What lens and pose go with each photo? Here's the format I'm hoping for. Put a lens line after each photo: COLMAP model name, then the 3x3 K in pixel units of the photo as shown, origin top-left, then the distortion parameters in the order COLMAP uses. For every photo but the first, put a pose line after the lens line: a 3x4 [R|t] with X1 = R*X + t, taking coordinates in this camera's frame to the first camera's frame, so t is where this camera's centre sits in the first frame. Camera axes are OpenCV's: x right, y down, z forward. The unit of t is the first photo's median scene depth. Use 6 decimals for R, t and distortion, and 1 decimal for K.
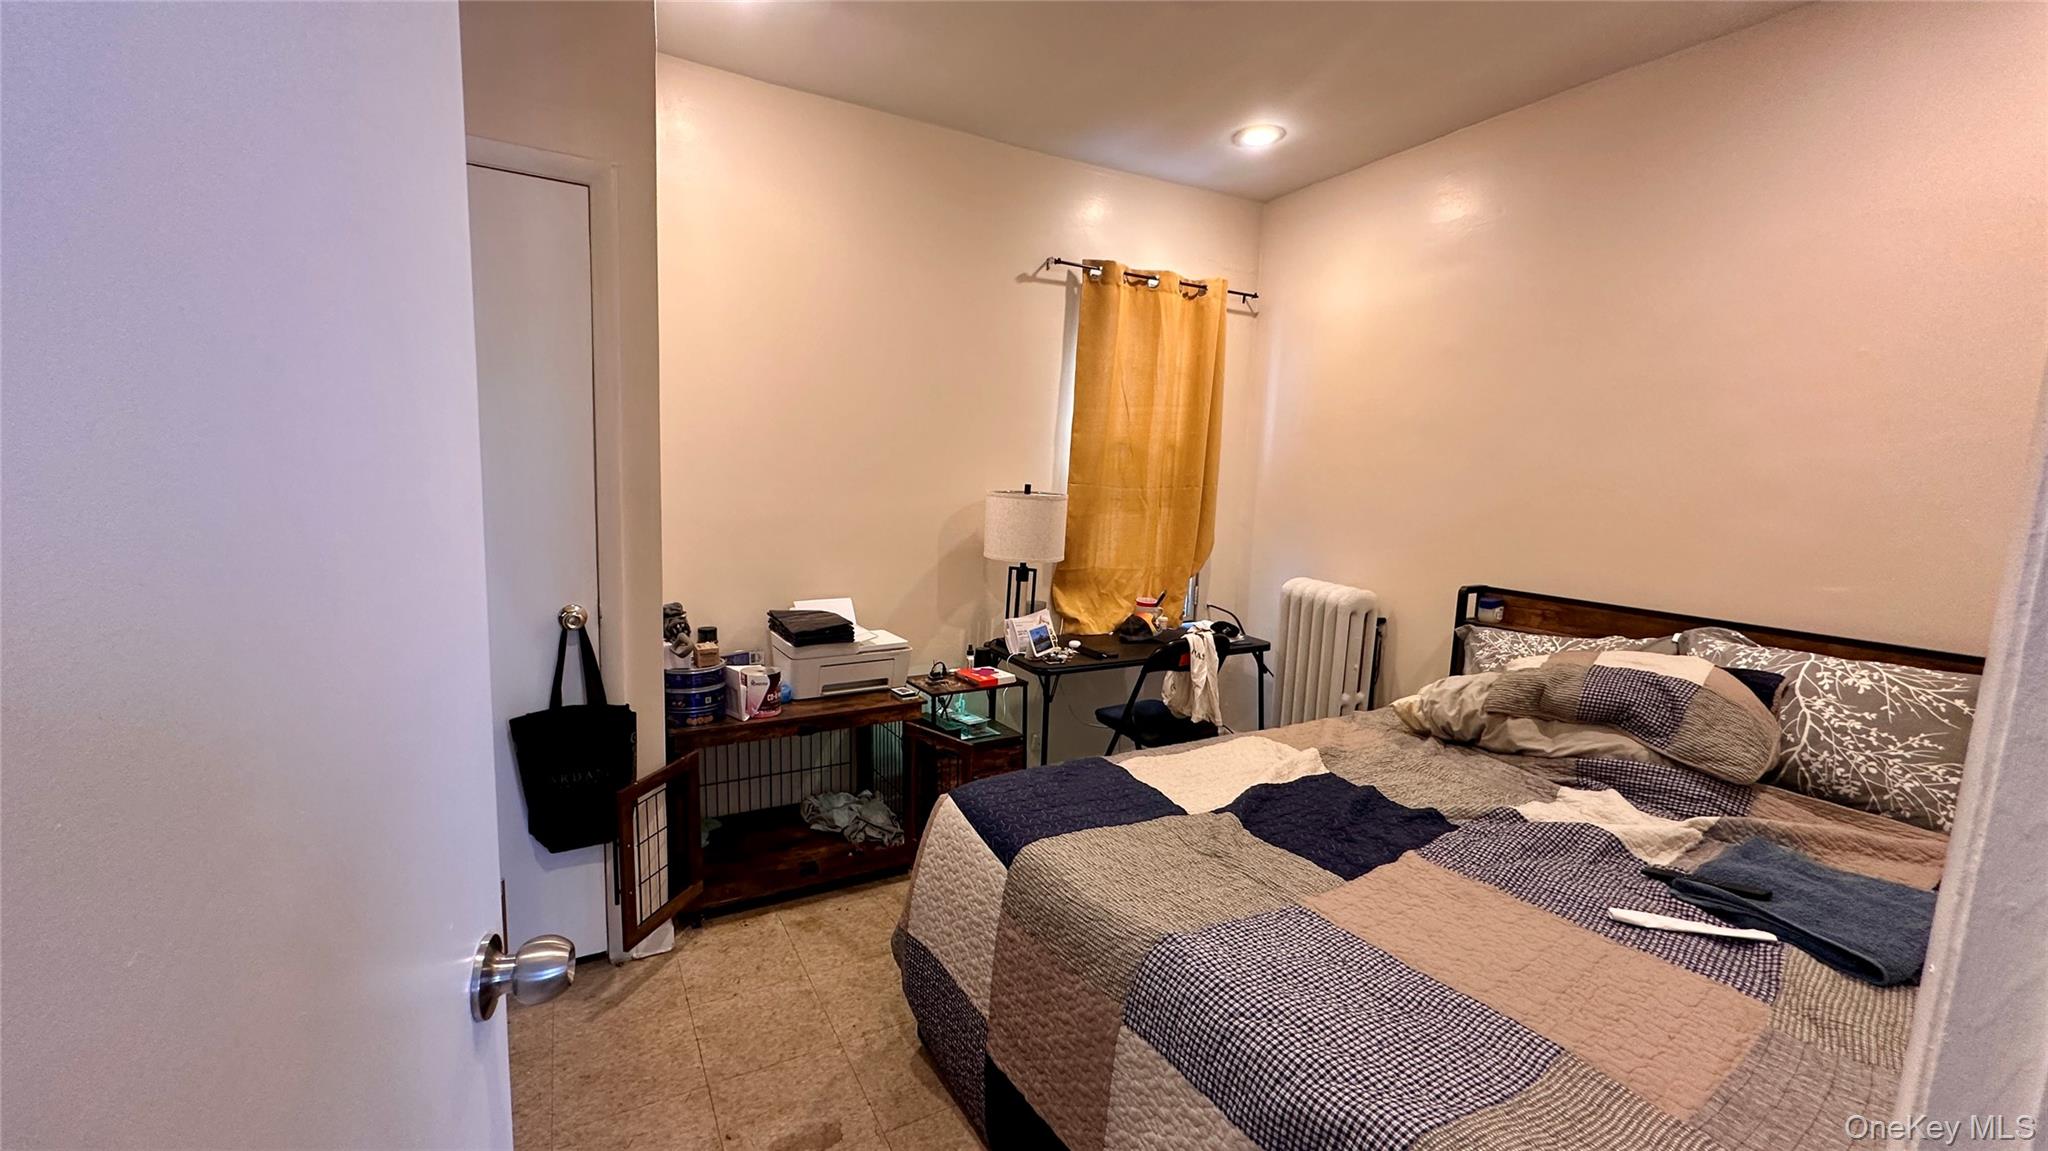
lens RADIAL K [[812.7, 0, 1024.0], [0, 812.7, 575.5], [0, 0, 1]] dist [-0.008993, -0.000030]
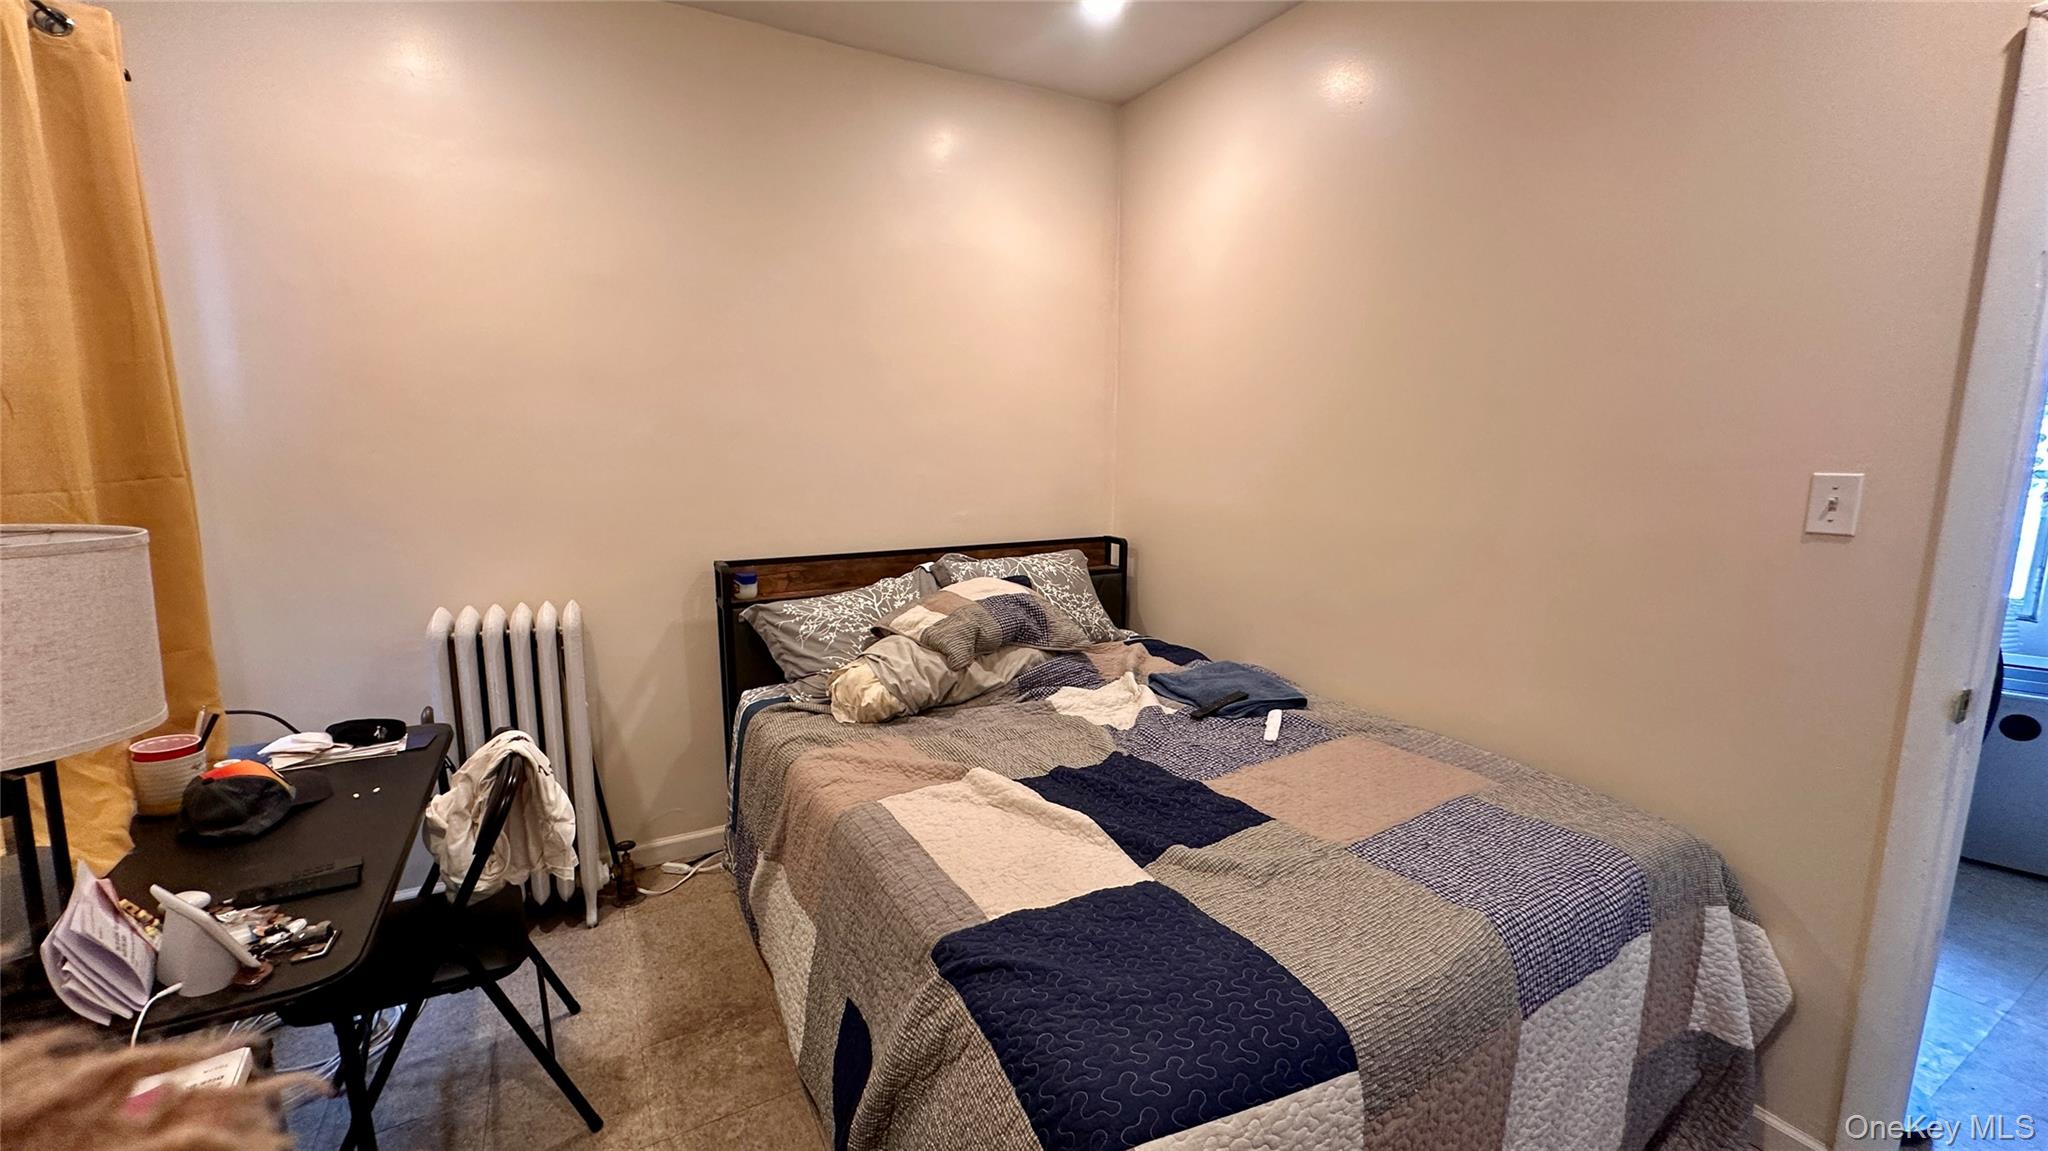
lens RADIAL K [[812.7, 0, 1024.0], [0, 812.7, 575.5], [0, 0, 1]] dist [-0.008993, -0.000030]
pose [[0.017269, -0.199865, 0.979671, -0.451721], [0.127862, 0.972214, 0.196090, -0.151482], [-0.991642, 0.121877, 0.042345, 0.893944]]
